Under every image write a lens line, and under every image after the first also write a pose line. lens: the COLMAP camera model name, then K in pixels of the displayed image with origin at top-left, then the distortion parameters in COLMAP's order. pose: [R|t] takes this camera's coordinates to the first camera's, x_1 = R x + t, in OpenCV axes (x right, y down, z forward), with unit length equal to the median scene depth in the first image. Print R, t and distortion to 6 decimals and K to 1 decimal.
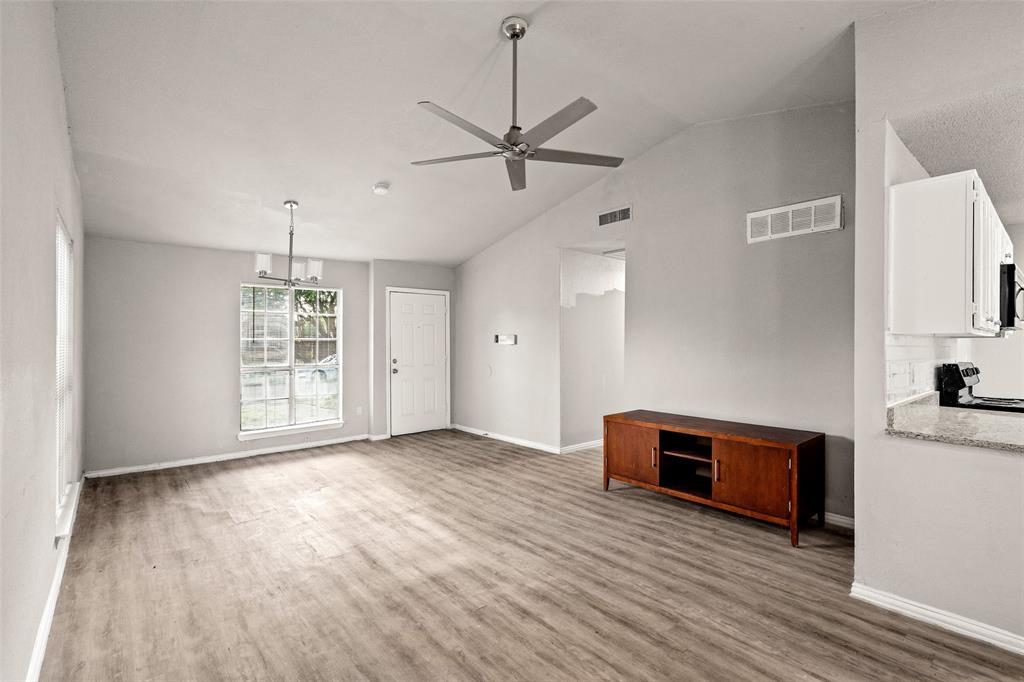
lens RADIAL K [[464.2, 0, 508.8], [0, 464.2, 343.5], [0, 0, 1]] dist [-0.005027, 0.002621]
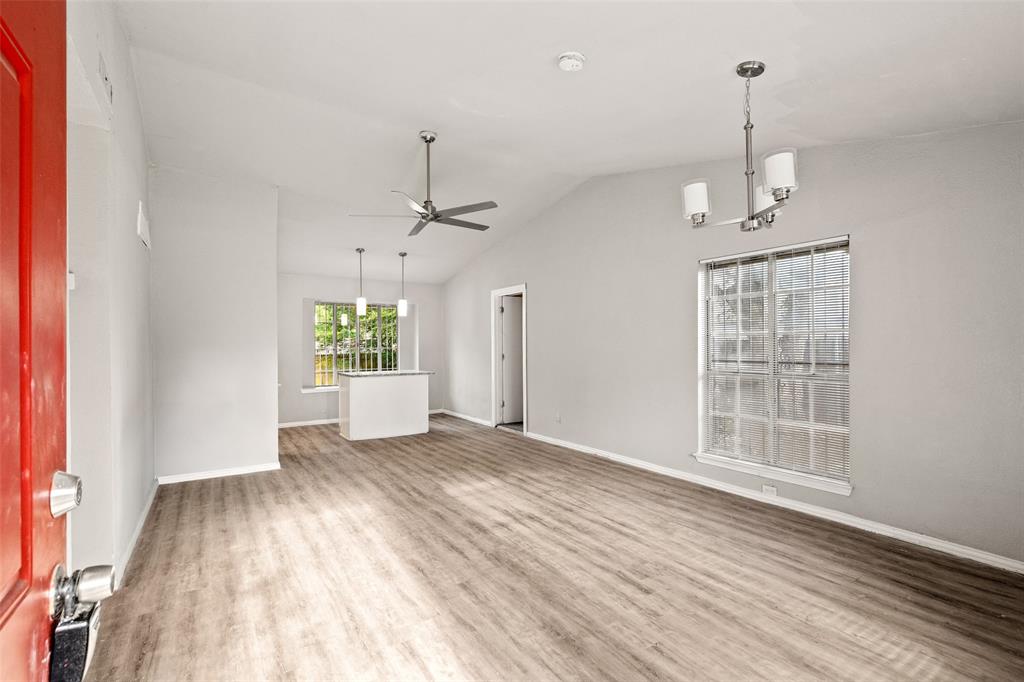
lens RADIAL K [[464.2, 0, 511.5], [0, 464.2, 346.1], [0, 0, 1]] dist [-0.005027, 0.002621]
pose [[-0.994057, 0.004306, 0.108776, -0.274785], [0.004442, 0.999990, 0.001007, 0.004349], [-0.108770, 0.001484, -0.994066, 1.615887]]
